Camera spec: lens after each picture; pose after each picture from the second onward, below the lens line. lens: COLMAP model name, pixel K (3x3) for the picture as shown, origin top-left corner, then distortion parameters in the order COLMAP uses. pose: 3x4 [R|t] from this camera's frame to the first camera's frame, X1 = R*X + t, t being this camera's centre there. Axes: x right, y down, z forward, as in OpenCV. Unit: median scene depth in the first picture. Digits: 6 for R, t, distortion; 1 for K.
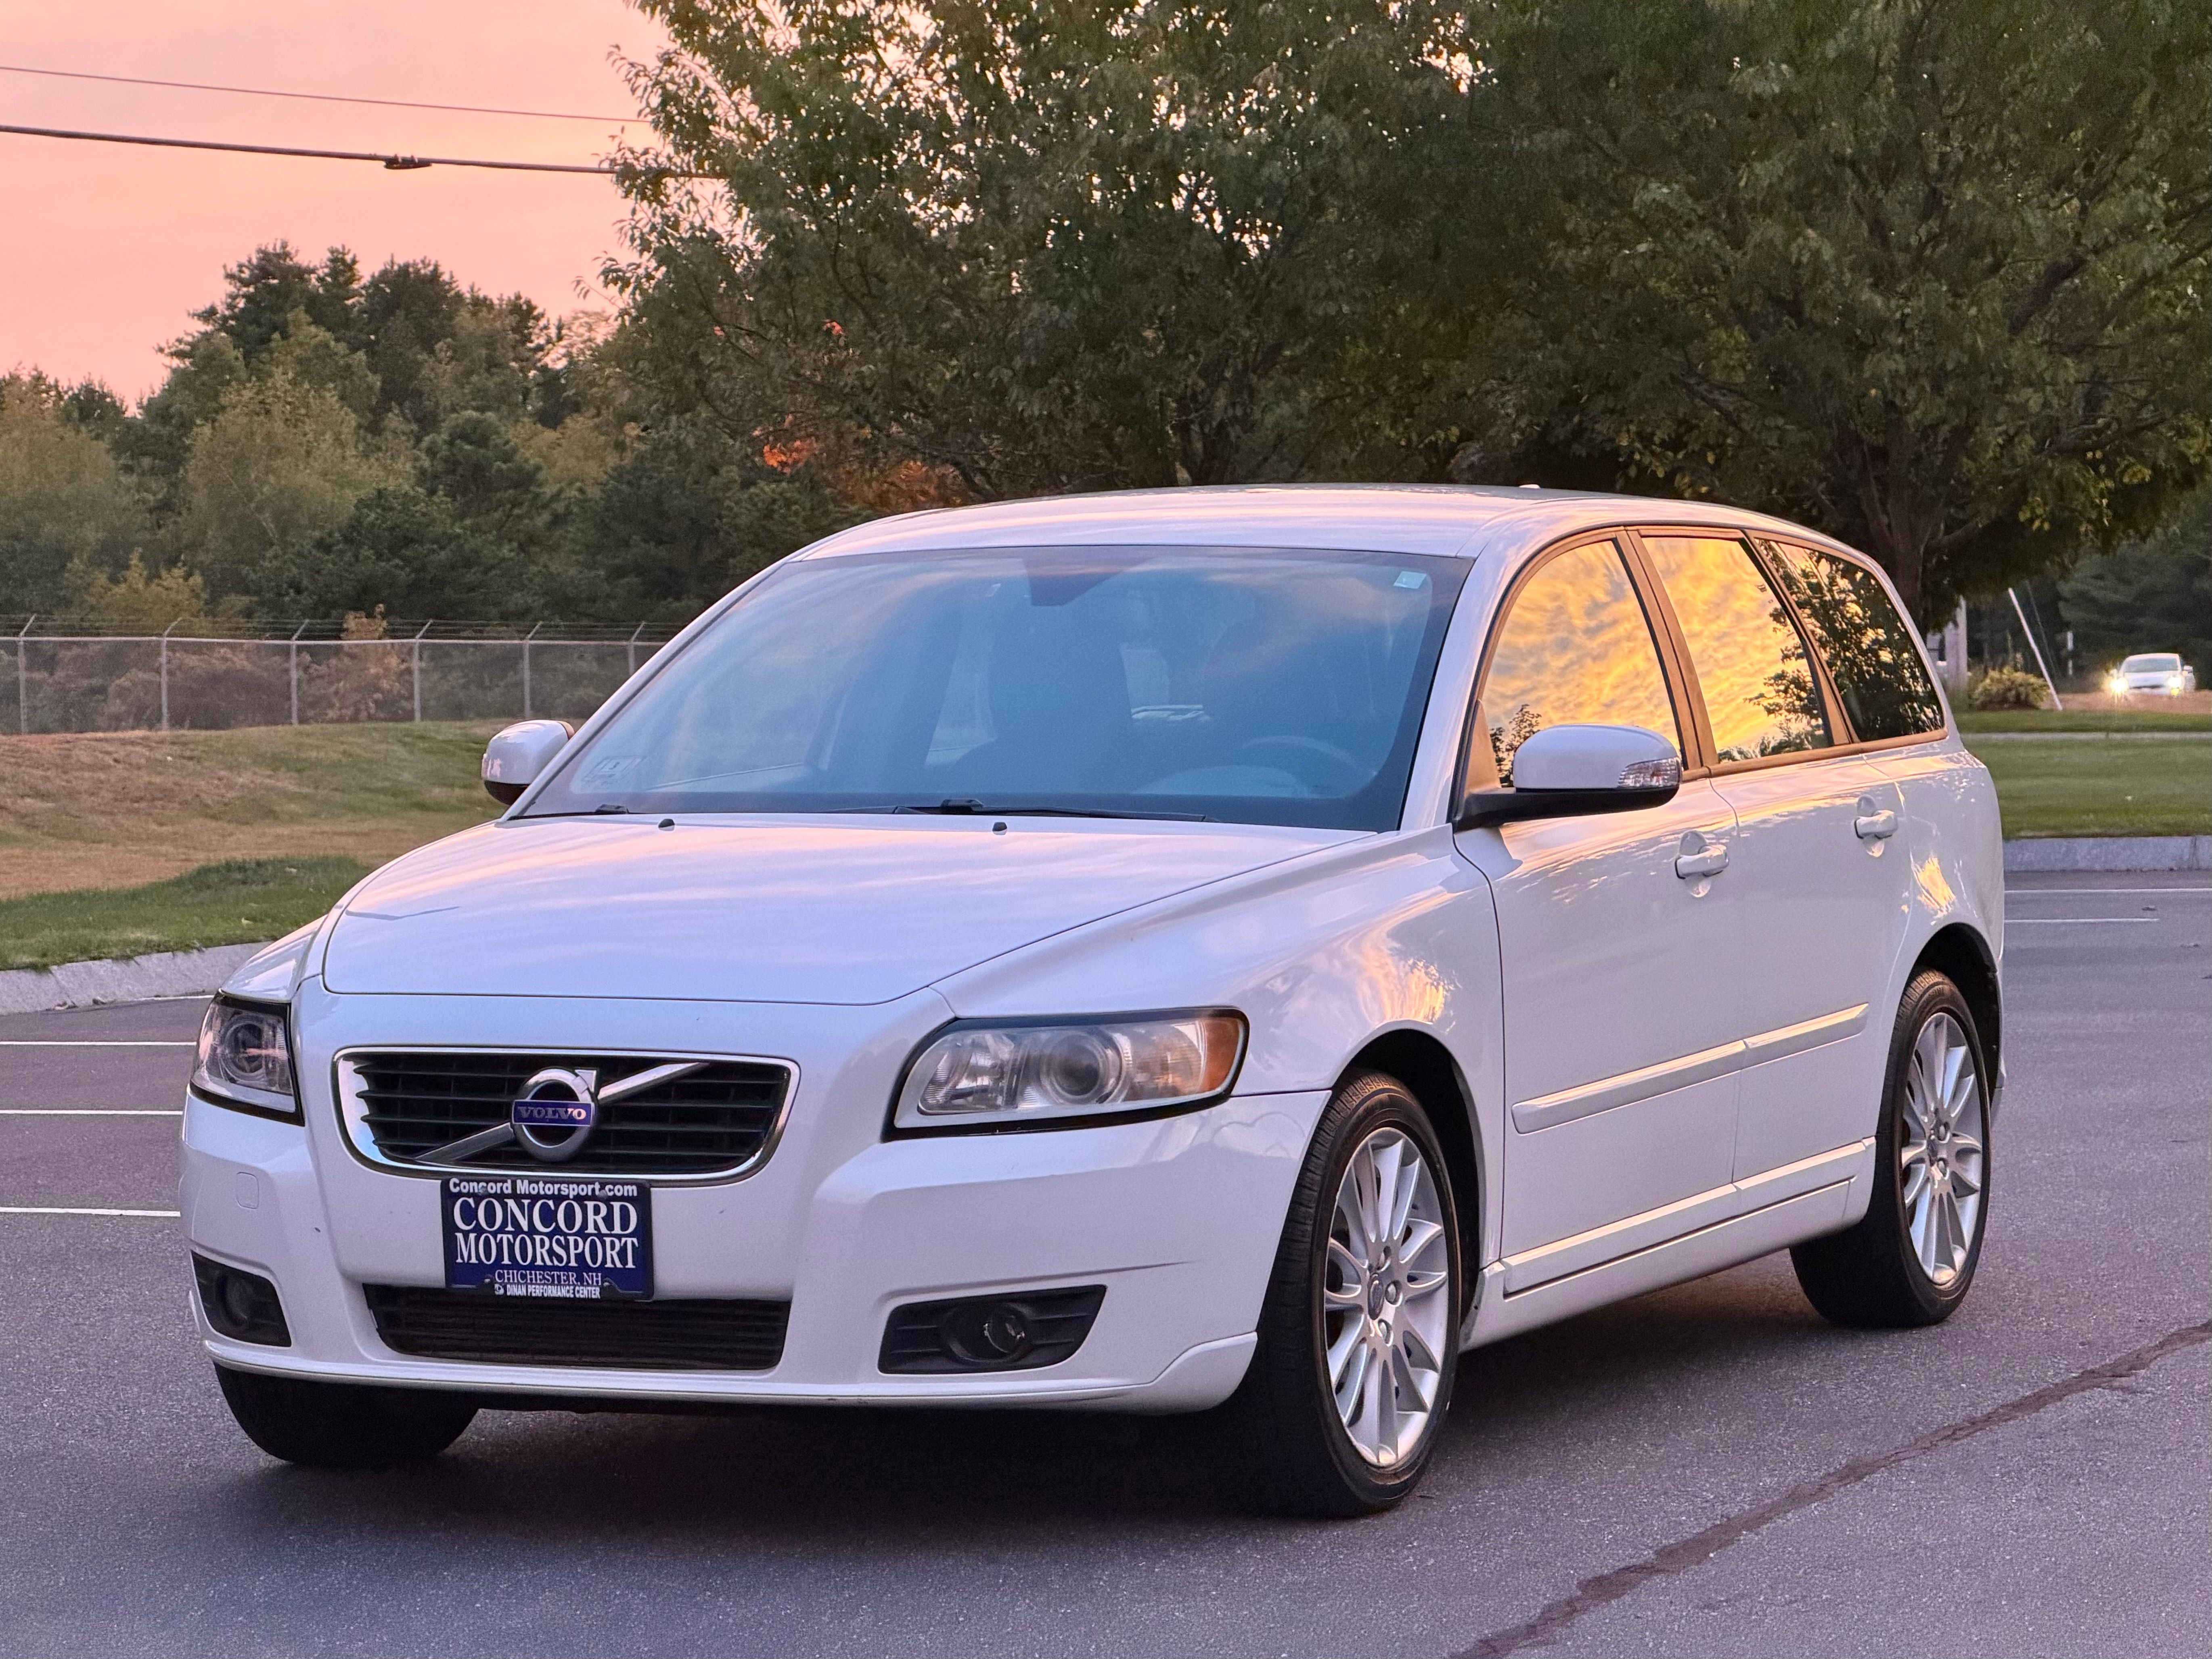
lens RADIAL K [[6705.0, 0, 1106.0], [0, 6705.0, 829.5], [0, 0, 1]] dist [0.234334, -0.301393]
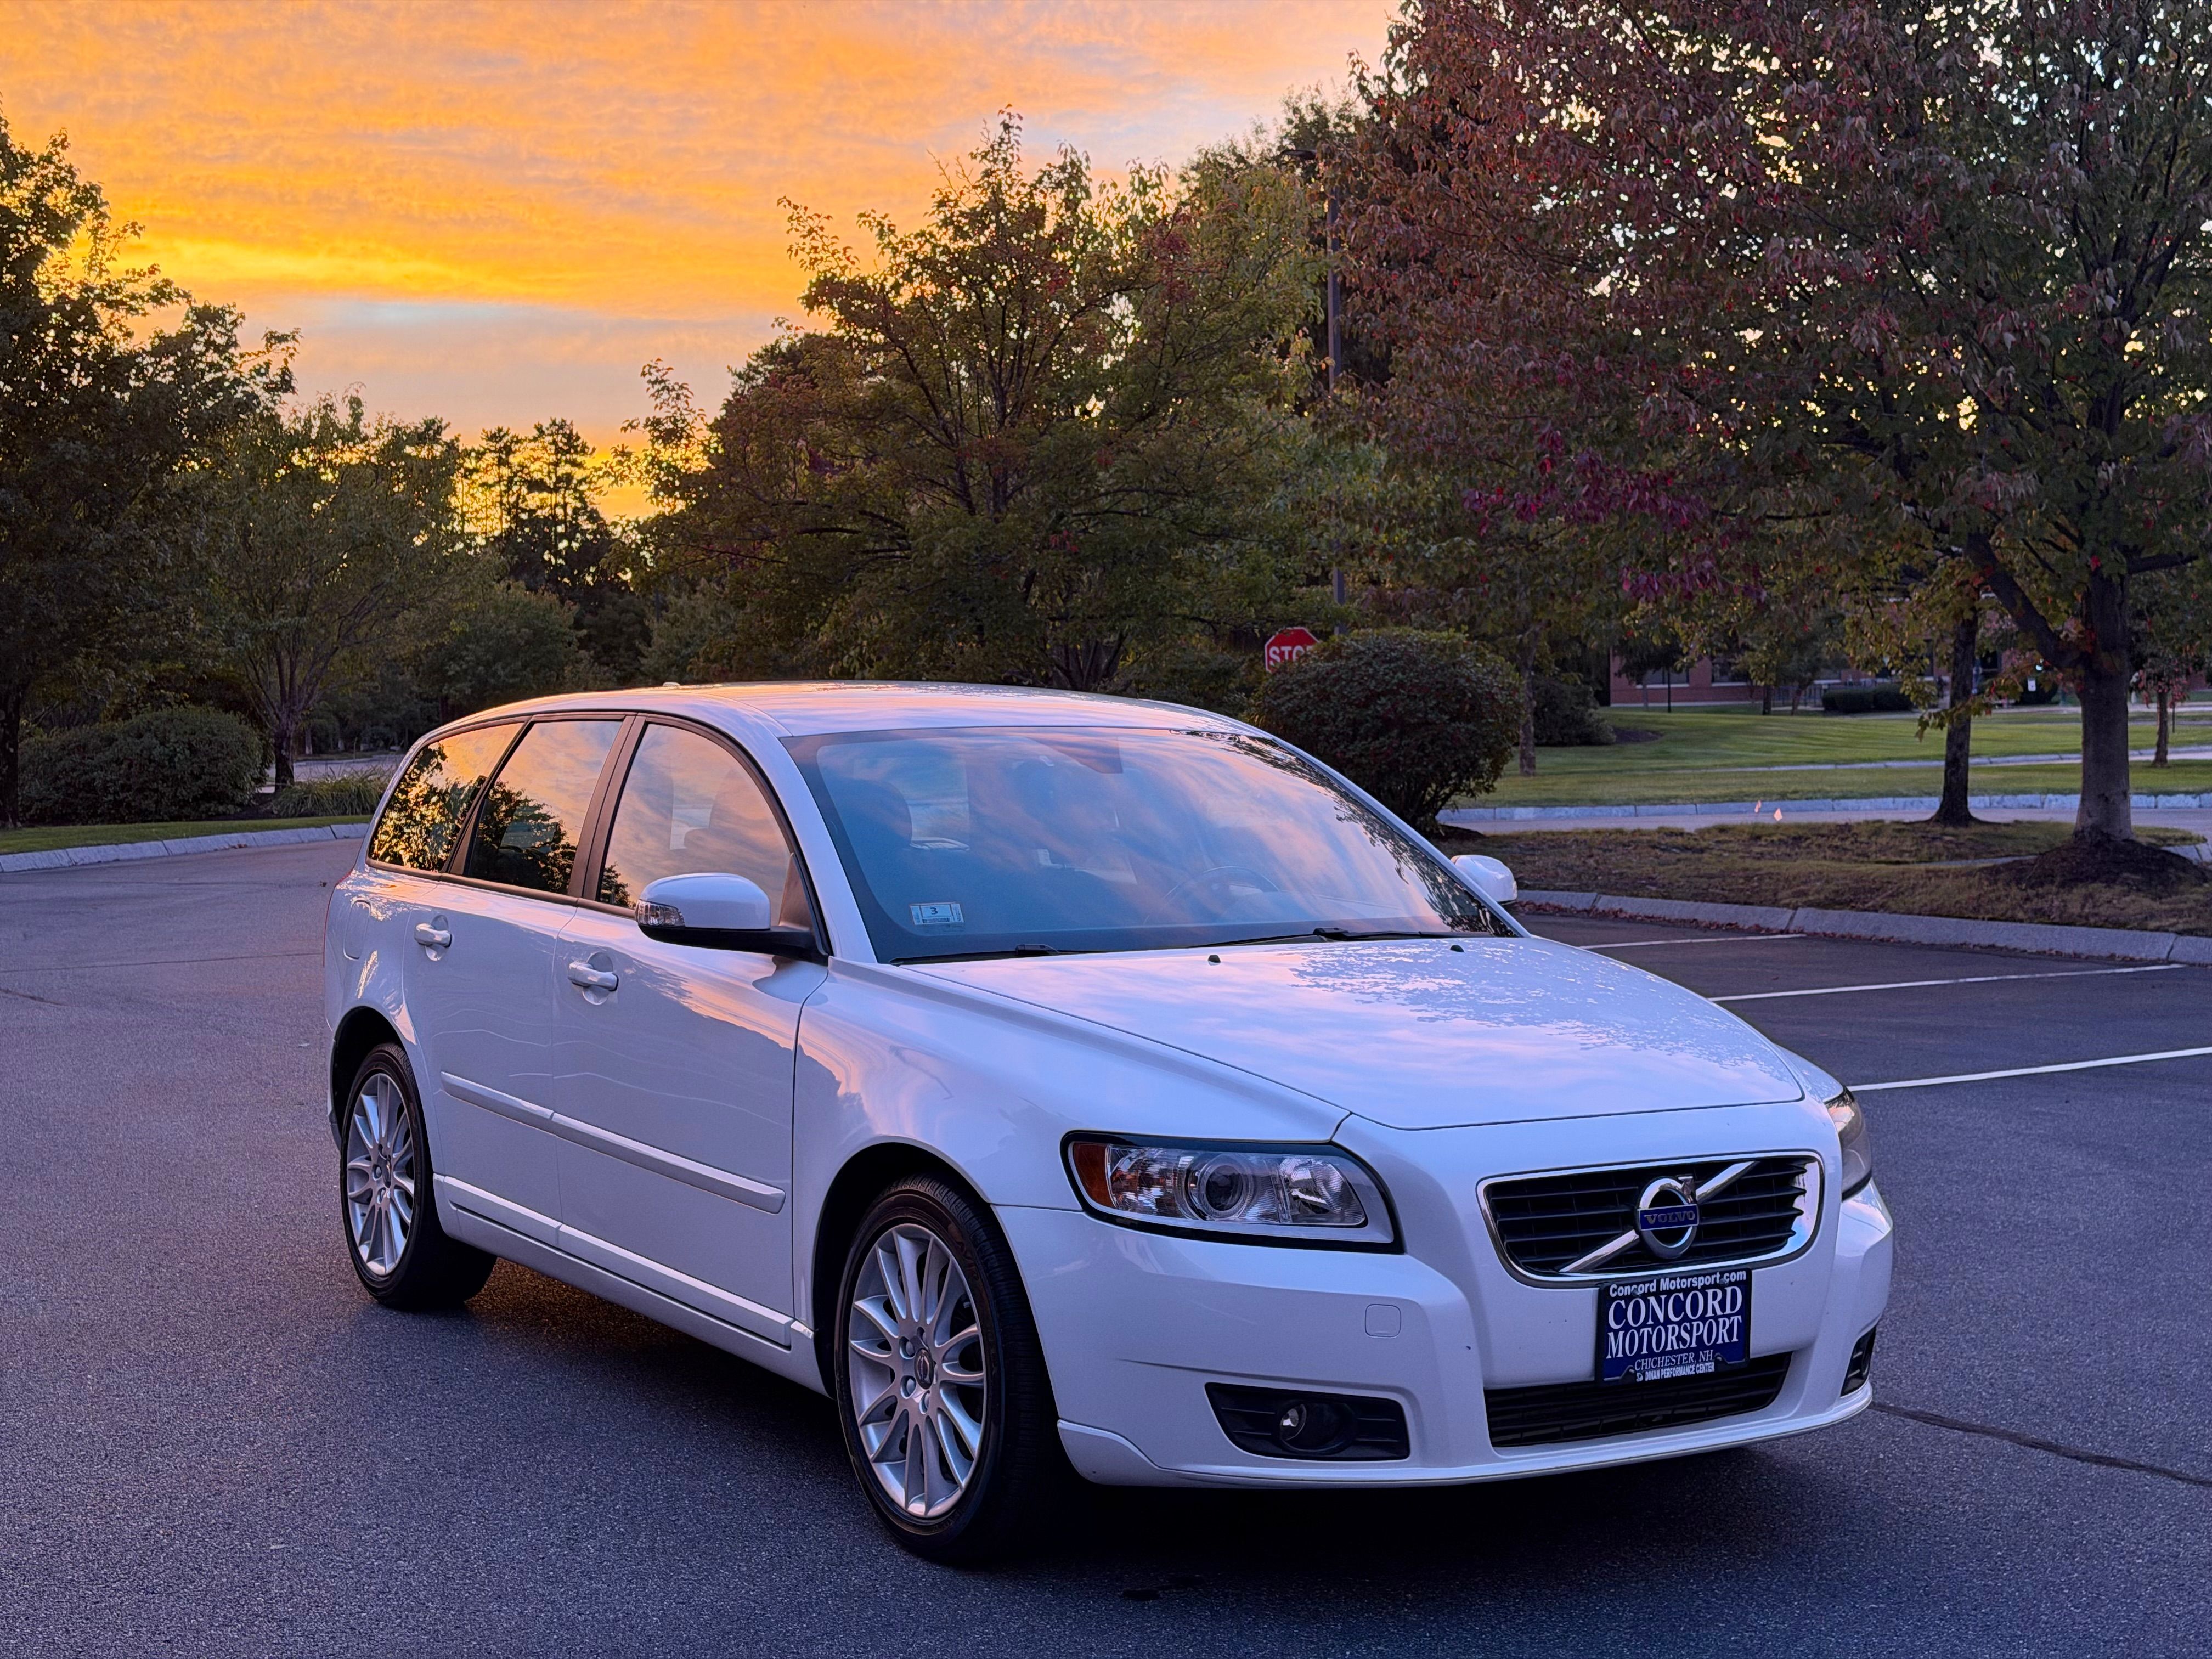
lens RADIAL K [[3081.9, 0, 1106.0], [0, 3081.9, 829.5], [0, 0, 1]] dist [0.217872, -0.436609]
pose [[0.559607, -0.016931, 0.828585, -0.581342], [0.023289, 0.999718, 0.004699, -0.029493], [-0.828430, 0.016668, 0.559844, 0.780163]]
